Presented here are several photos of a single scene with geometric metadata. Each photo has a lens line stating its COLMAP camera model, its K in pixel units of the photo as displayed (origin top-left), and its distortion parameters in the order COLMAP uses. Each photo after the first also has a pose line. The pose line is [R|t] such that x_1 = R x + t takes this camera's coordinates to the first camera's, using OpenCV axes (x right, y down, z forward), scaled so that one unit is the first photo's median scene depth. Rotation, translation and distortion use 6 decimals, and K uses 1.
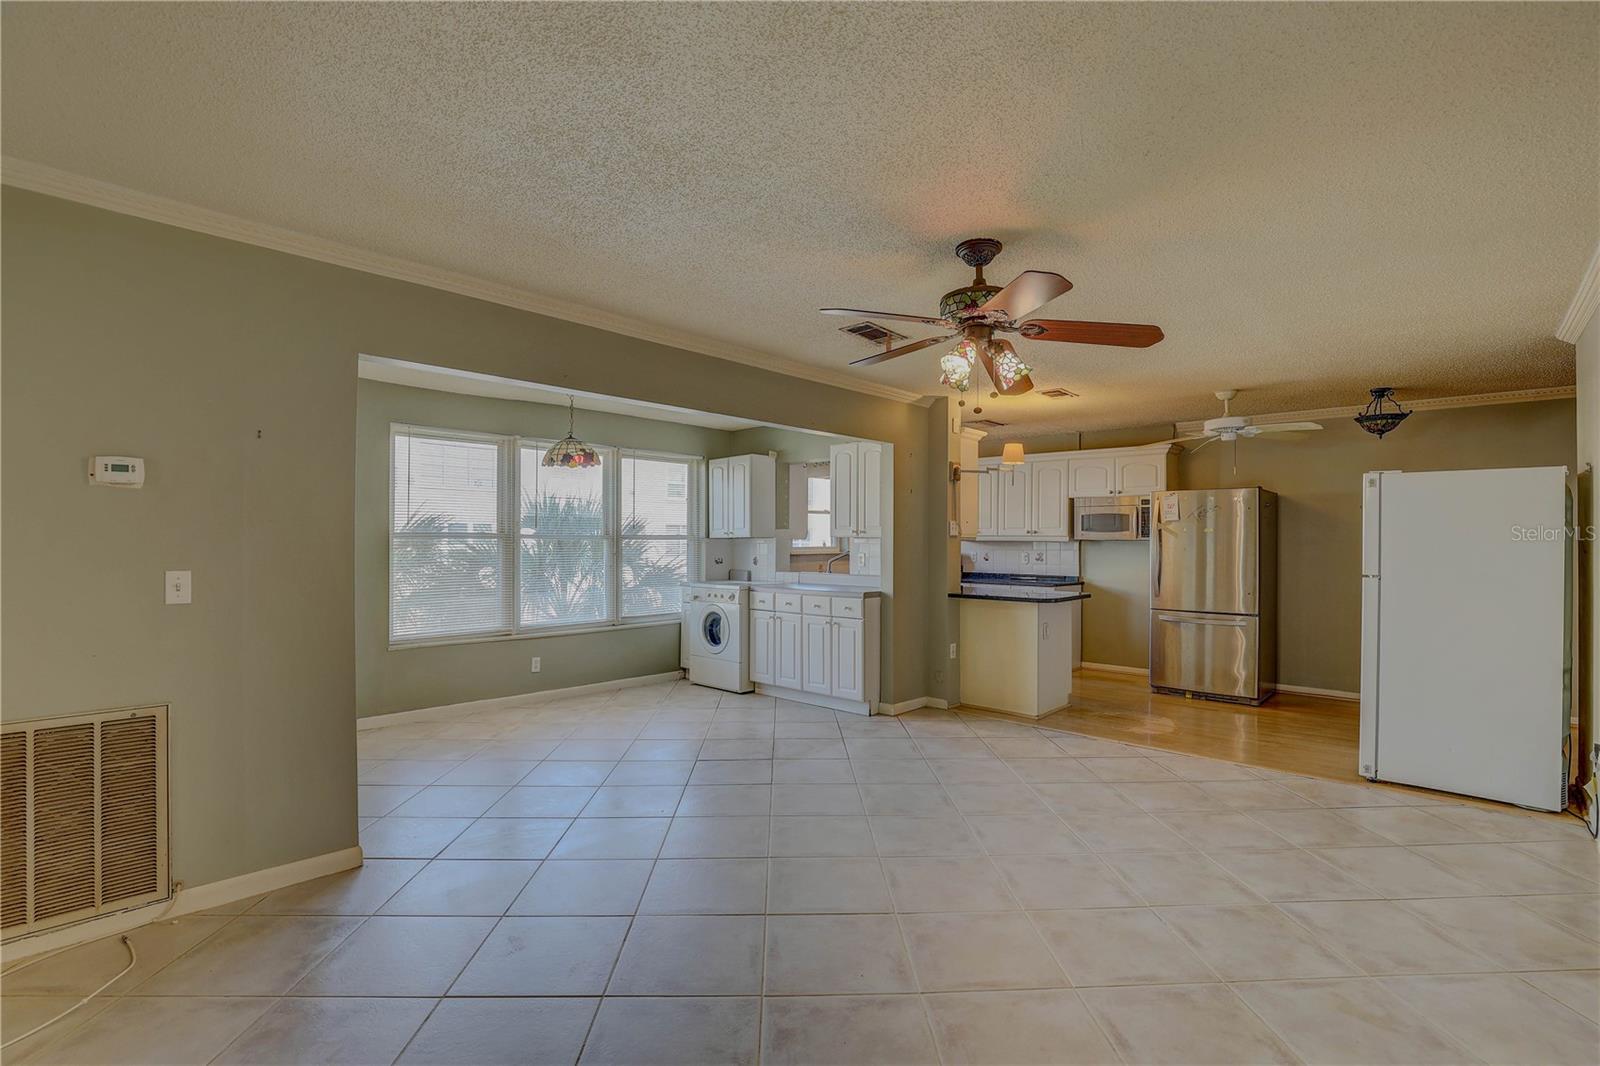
lens RADIAL K [[730.6, 0, 808.3], [0, 730.6, 539.1], [0, 0, 1]] dist [-0.039322, 0.009039]
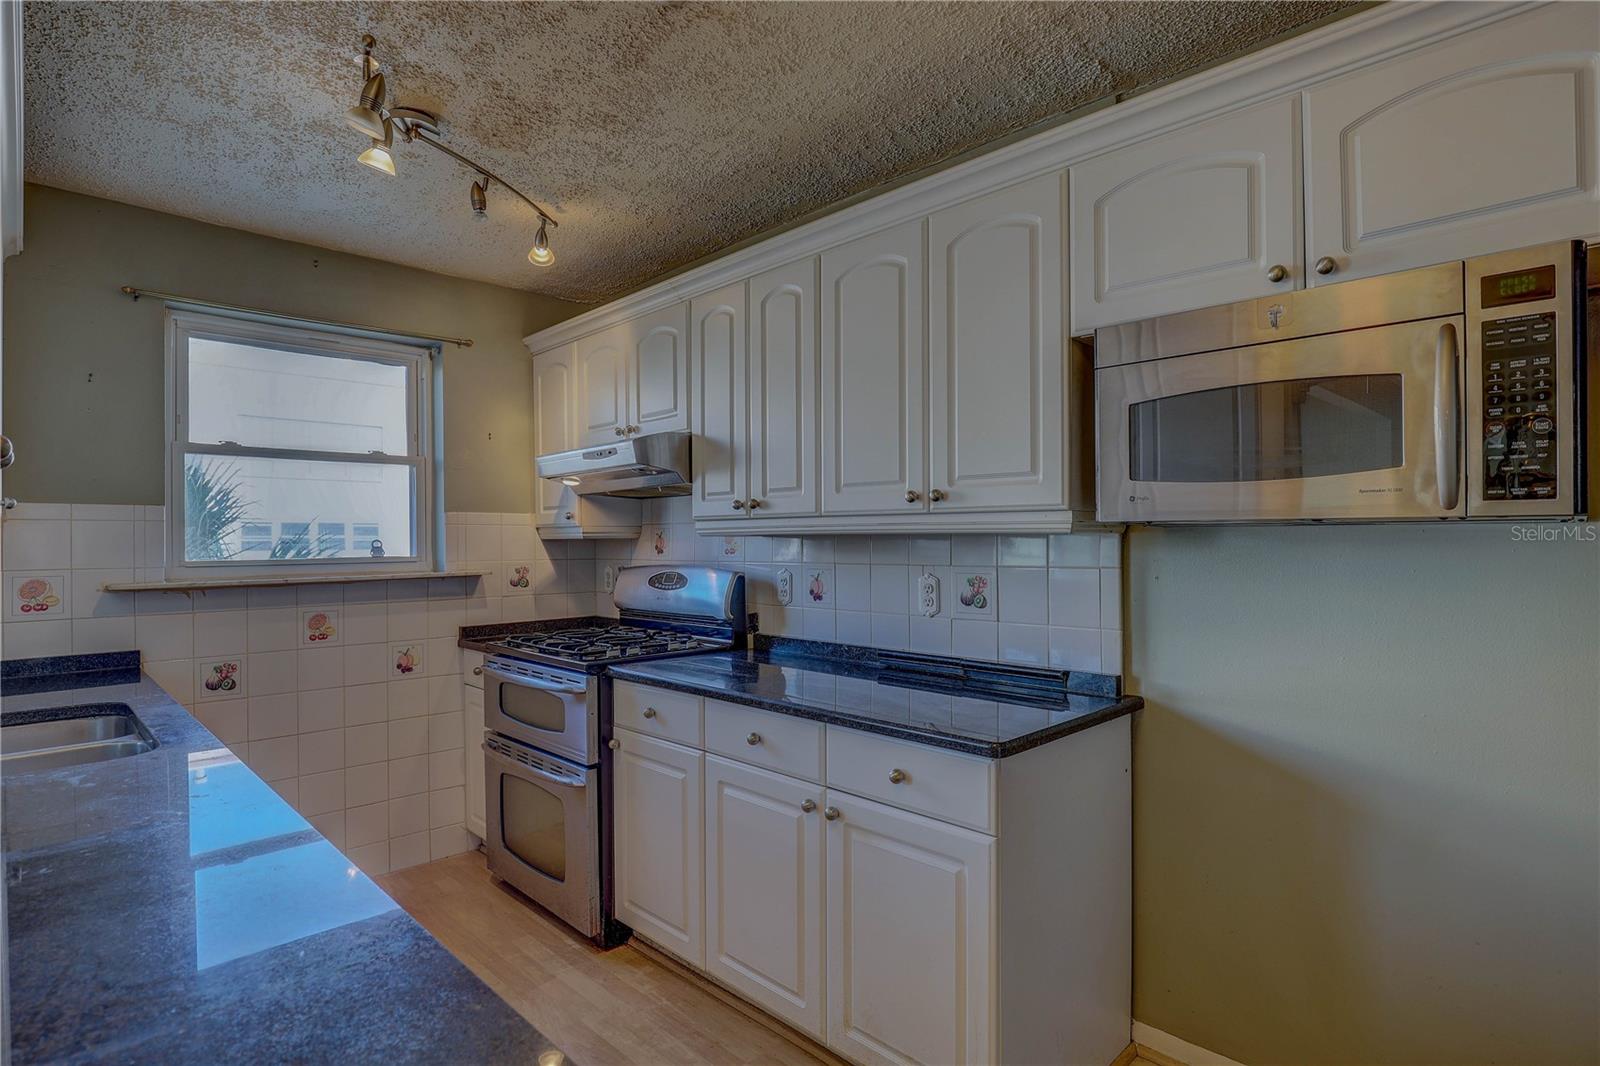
lens RADIAL K [[801.2, 0, 807.7], [0, 801.2, 539.7], [0, 0, 1]] dist [-0.021562, 0.000787]
pose [[0.999504, -0.010197, -0.029791, 0.364917], [0.010225, 0.999947, 0.000761, 0.005846], [0.029781, -0.001065, 0.999556, 0.964935]]
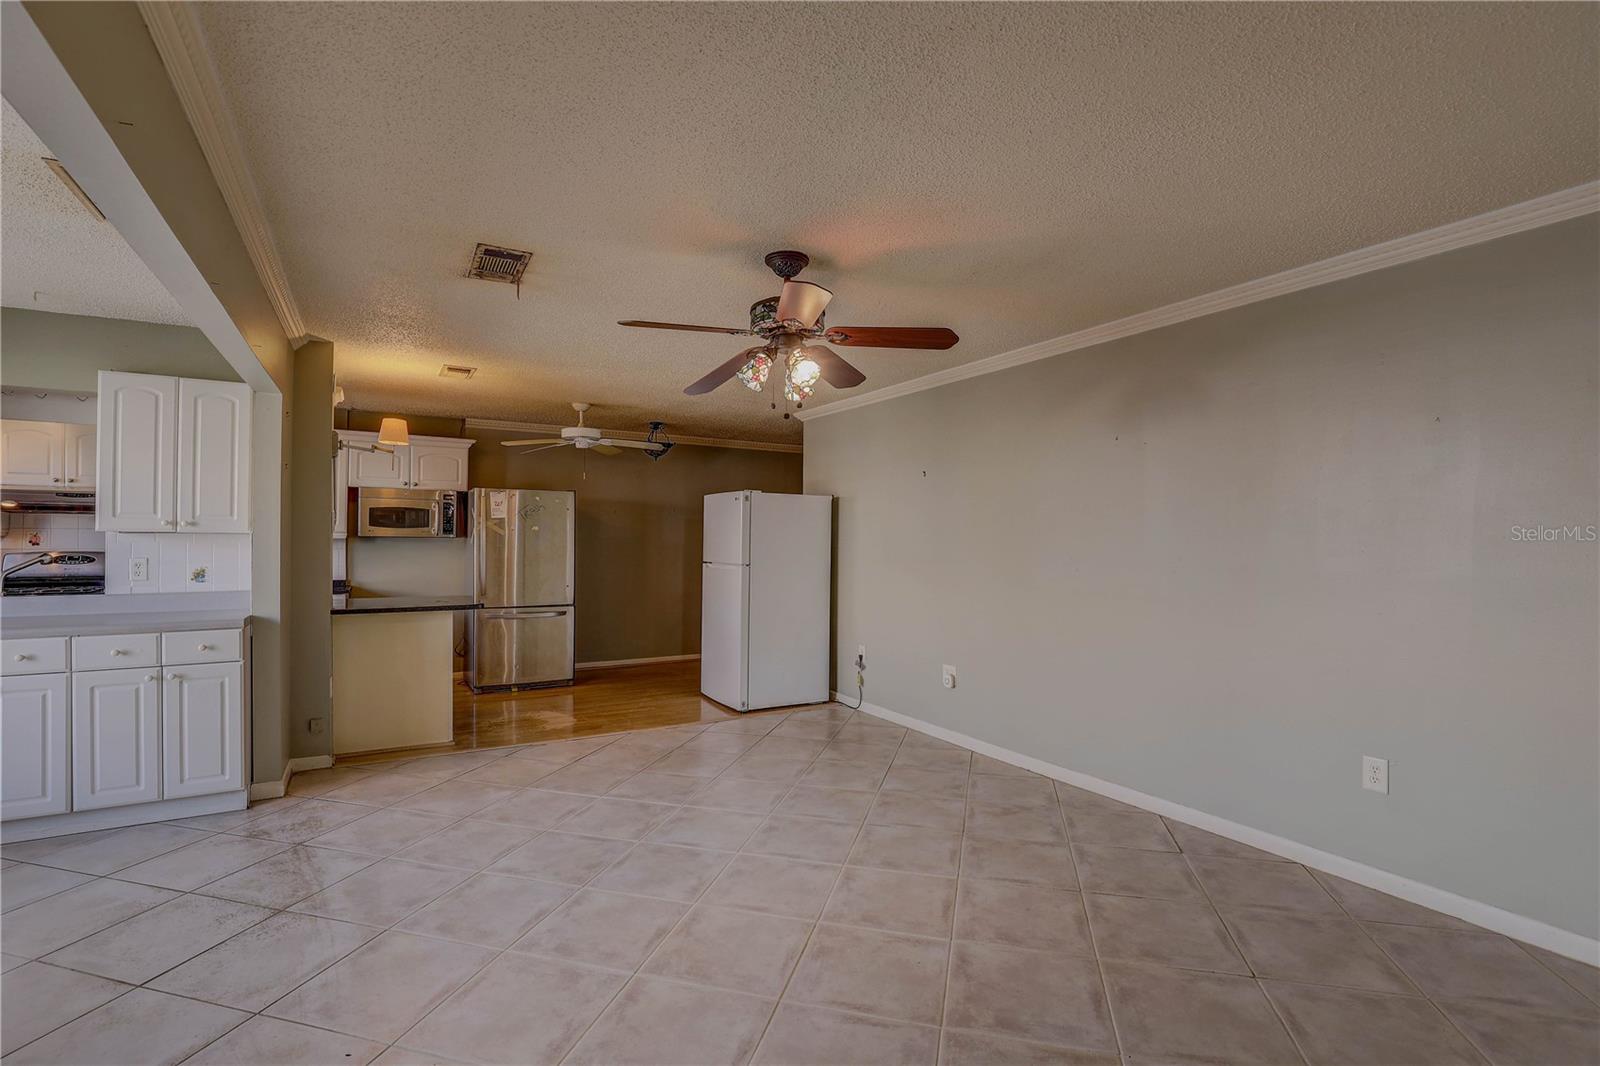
lens RADIAL K [[730.6, 0, 808.3], [0, 730.6, 539.1], [0, 0, 1]] dist [-0.039322, 0.009039]
pose [[0.279113, 0.000236, 0.960258, -0.370905], [-0.007276, 0.999972, 0.001869, -0.001763], [-0.960231, -0.007508, 0.279107, 0.334148]]
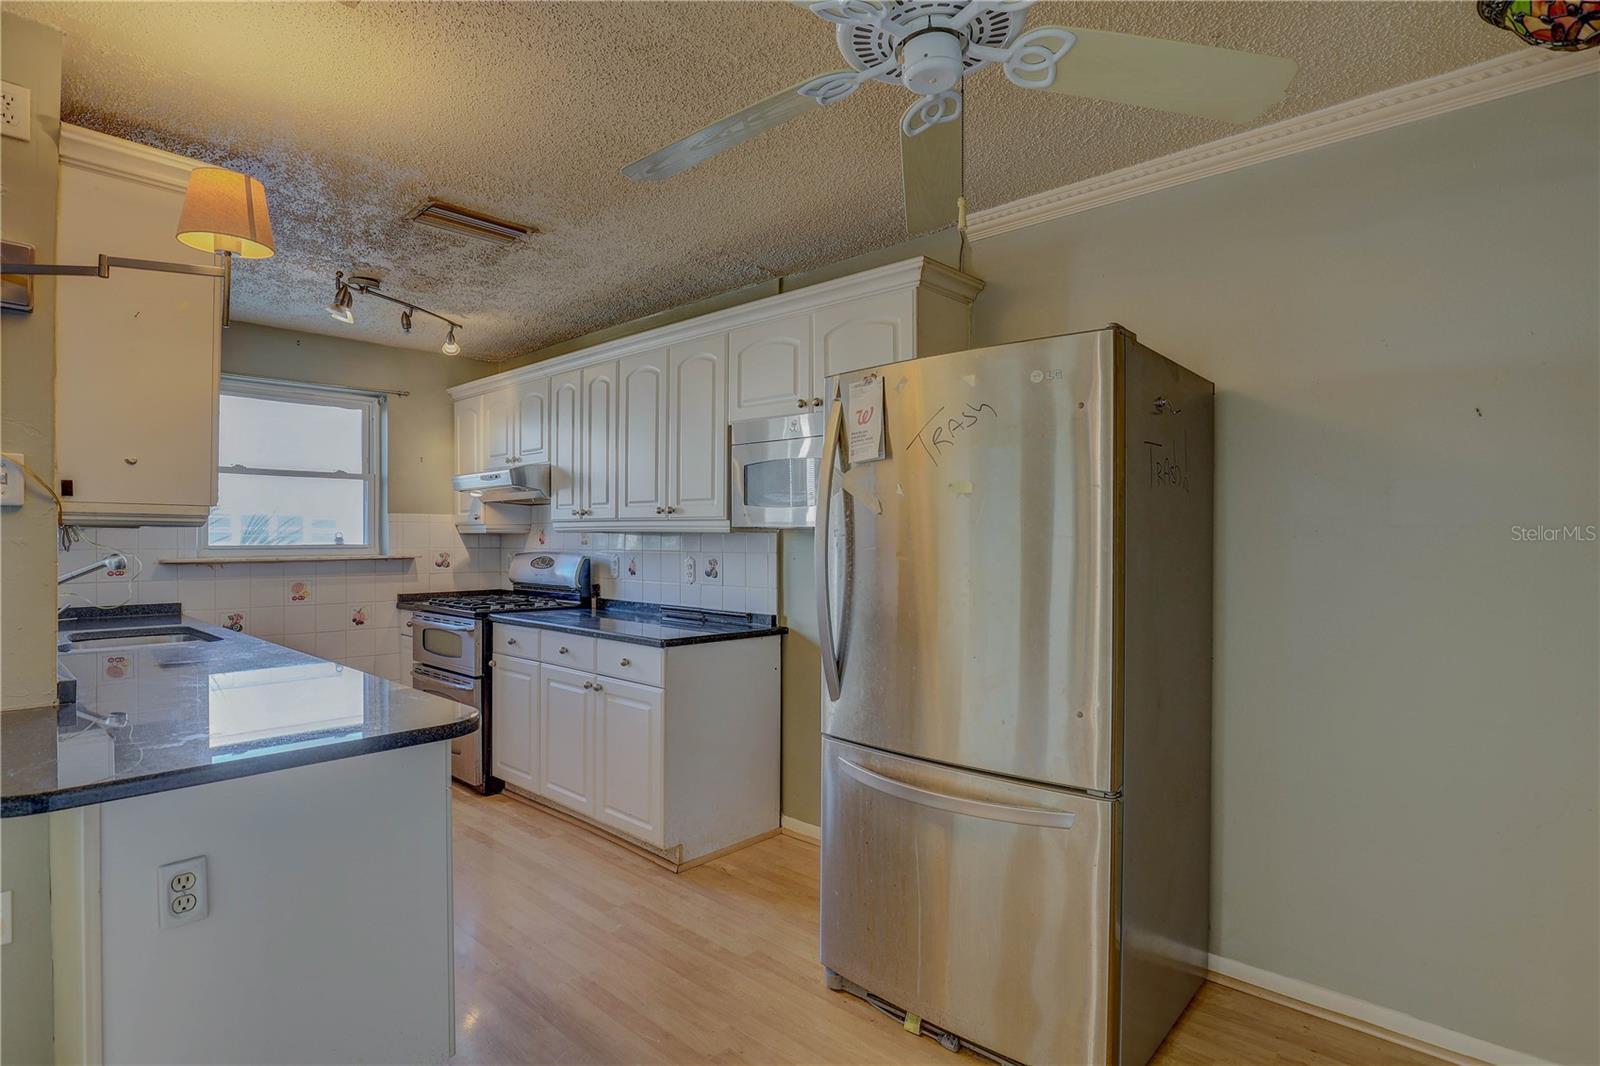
lens RADIAL K [[801.2, 0, 807.7], [0, 801.2, 539.7], [0, 0, 1]] dist [-0.021562, 0.000787]
pose [[0.999946, 0.000857, 0.010392, 0.511422], [-0.000895, 0.999993, 0.003712, 0.007427], [-0.010389, -0.003721, 0.999939, 0.704925]]
